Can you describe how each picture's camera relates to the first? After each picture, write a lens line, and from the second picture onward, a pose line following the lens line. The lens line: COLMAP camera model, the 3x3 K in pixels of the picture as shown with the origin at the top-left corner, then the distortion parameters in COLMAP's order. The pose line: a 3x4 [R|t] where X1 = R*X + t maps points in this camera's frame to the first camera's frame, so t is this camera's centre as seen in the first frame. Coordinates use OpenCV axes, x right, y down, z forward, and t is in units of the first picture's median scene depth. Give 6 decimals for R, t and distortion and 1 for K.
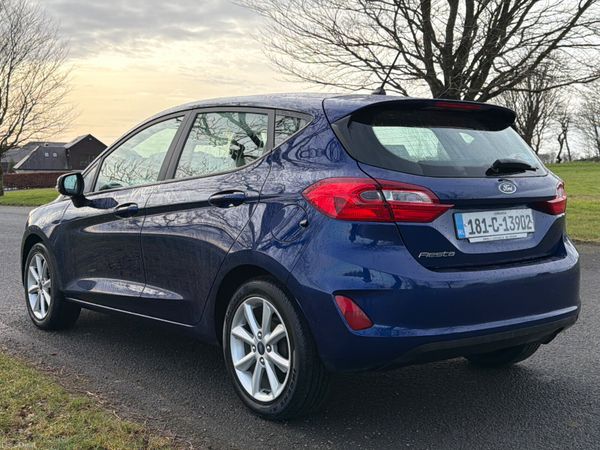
lens RADIAL K [[805.8, 0, 300.0], [0, 805.8, 225.0], [0, 0, 1]] dist [0.033802, 0.037795]
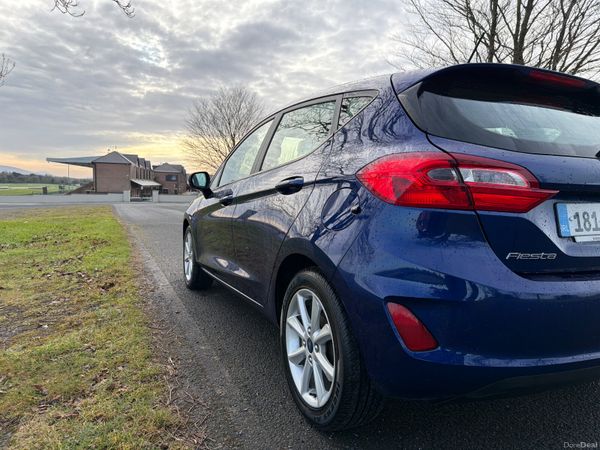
lens RADIAL K [[441.7, 0, 300.0], [0, 441.7, 225.0], [0, 0, 1]] dist [0.021151, -0.005505]
pose [[0.974658, 0.042116, -0.219699, 0.046620], [-0.041085, 0.999113, 0.009264, 0.011965], [0.219895, -0.000003, 0.975524, 0.520649]]
